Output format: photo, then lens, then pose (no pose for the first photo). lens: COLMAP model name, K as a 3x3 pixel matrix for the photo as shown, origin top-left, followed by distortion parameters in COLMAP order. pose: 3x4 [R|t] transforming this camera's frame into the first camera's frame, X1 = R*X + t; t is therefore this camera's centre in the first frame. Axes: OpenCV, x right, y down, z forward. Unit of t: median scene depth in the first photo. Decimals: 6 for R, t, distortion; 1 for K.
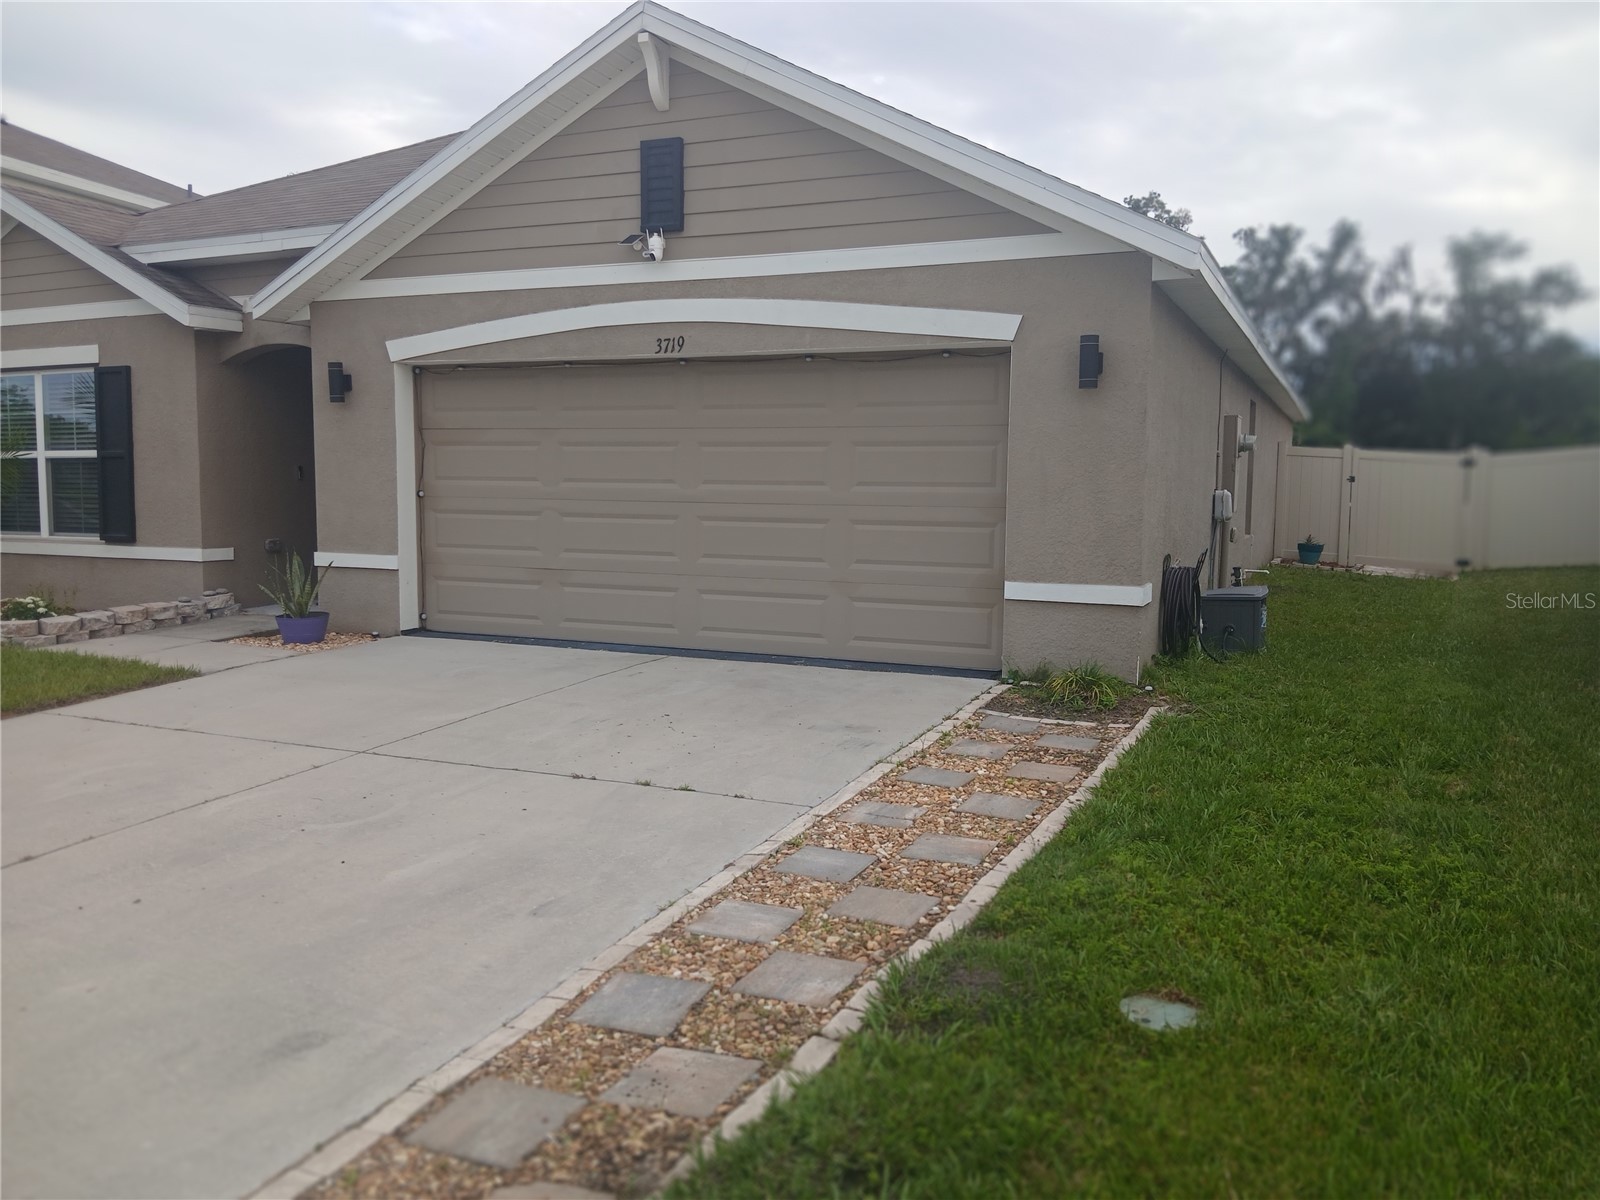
lens RADIAL K [[1223.6, 0, 804.2], [0, 1223.6, 603.6], [0, 0, 1]] dist [0.006866, -0.025963]
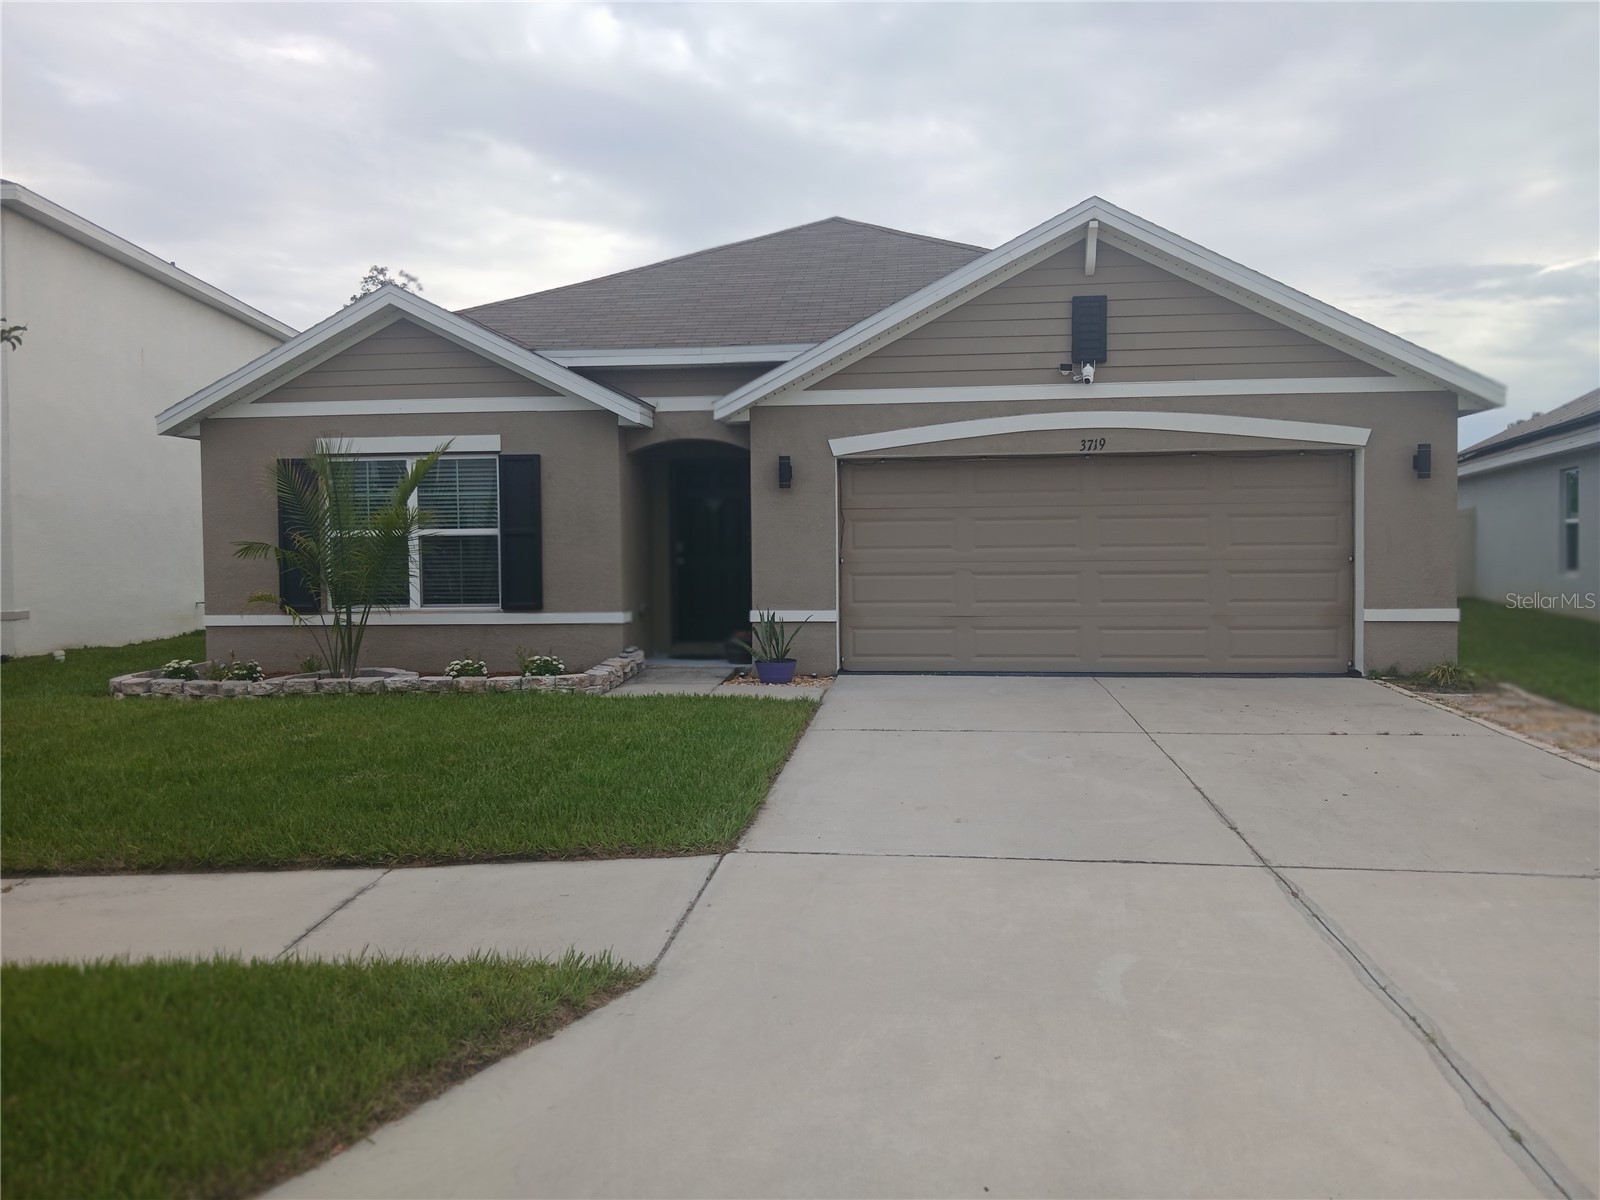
lens RADIAL K [[1223.6, 0, 795.1], [0, 1223.6, 596.8], [0, 0, 1]] dist [0.006866, -0.025963]
pose [[0.954788, -0.025646, 0.296180, -0.795384], [0.046955, 0.996776, -0.065058, 0.027093], [-0.293557, 0.076024, 0.952914, -0.169496]]
